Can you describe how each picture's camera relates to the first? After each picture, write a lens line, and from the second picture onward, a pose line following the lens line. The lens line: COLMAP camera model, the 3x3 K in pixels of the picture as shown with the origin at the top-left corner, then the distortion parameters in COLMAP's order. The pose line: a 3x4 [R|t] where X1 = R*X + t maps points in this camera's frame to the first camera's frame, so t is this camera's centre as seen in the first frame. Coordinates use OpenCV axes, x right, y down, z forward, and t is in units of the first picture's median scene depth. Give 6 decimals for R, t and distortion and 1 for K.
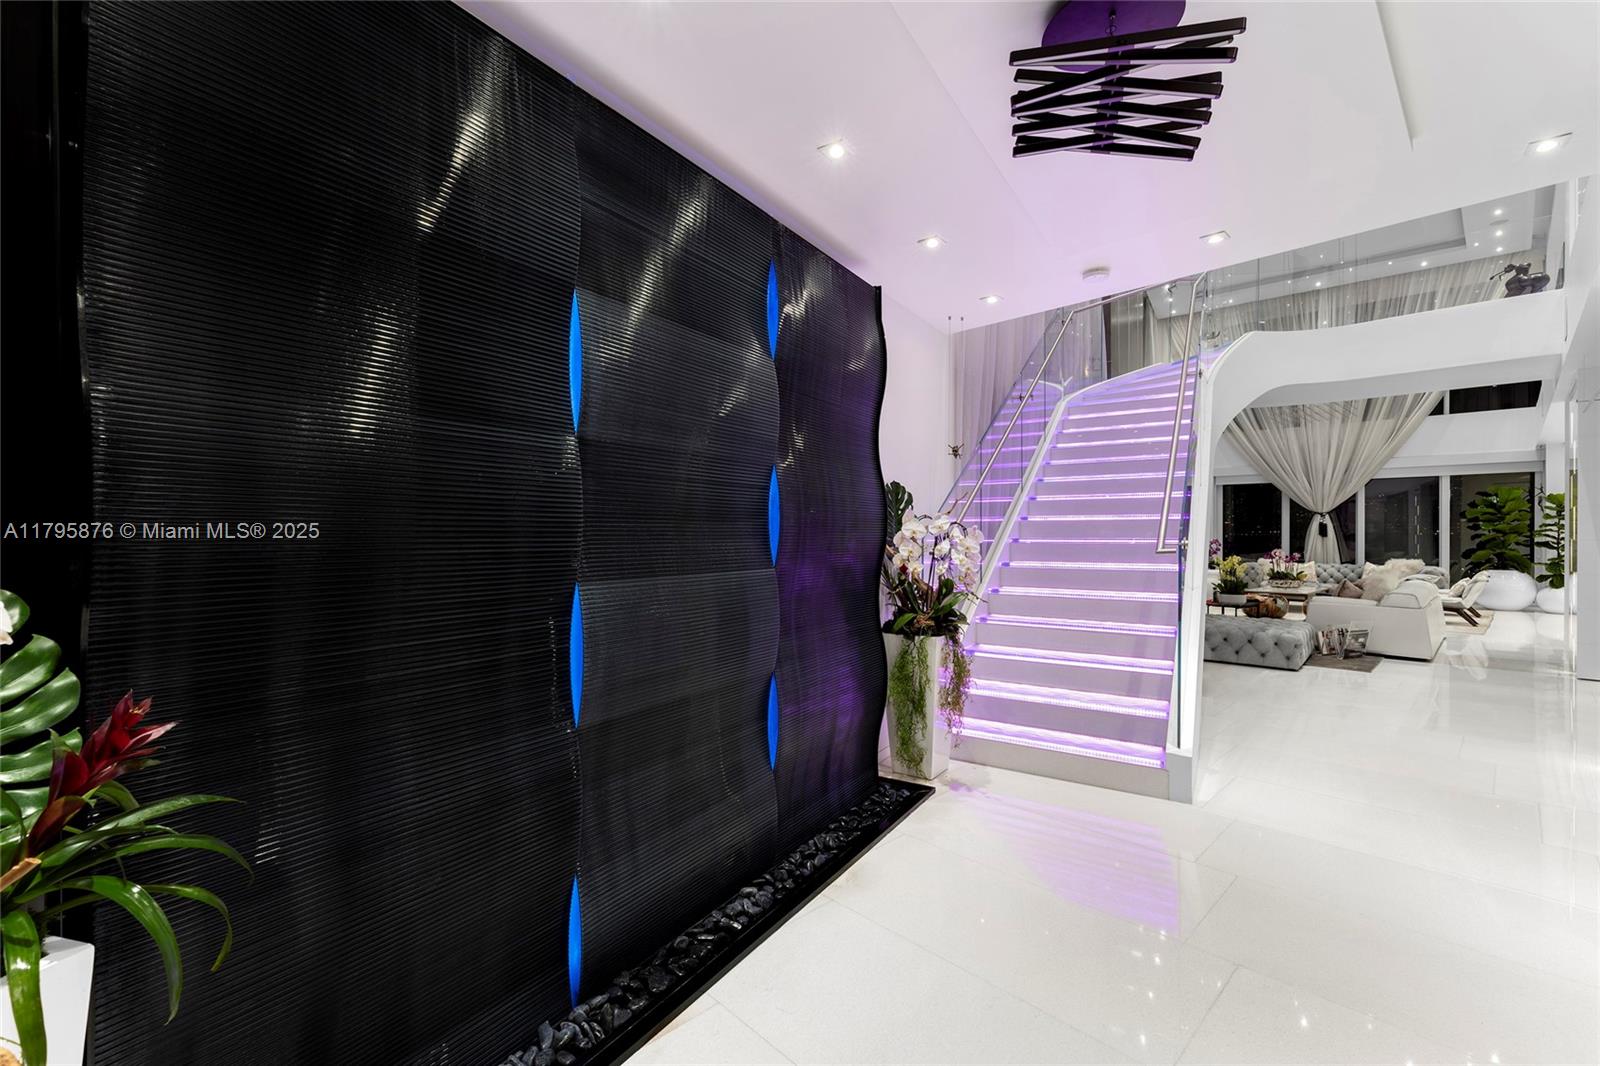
lens RADIAL K [[660.6, 0, 801.9], [0, 660.6, 545.0], [0, 0, 1]] dist [-0.002512, 0.000252]
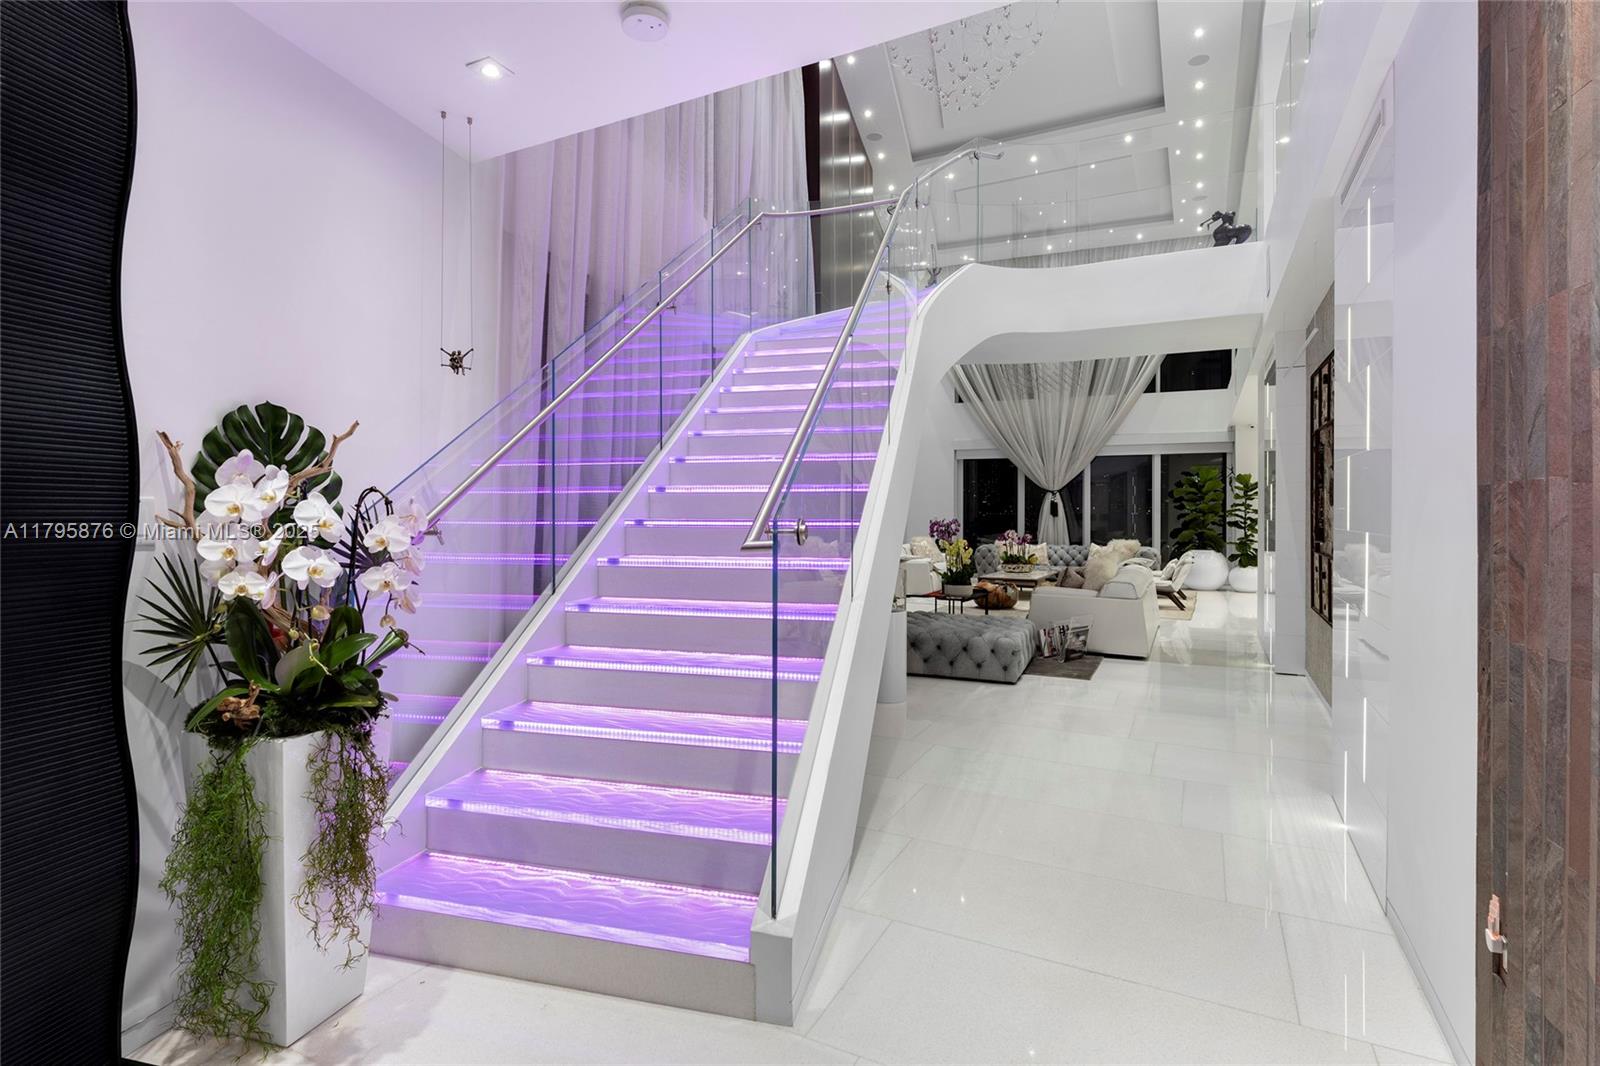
lens RADIAL K [[689.5, 0, 831.9], [0, 689.5, 528.0], [0, 0, 1]] dist [-0.003378, -0.000175]
pose [[0.943436, -0.005143, 0.331515, 0.190574], [0.003298, 0.999976, 0.006130, -0.003384], [-0.331539, -0.004690, 0.943430, 0.204840]]
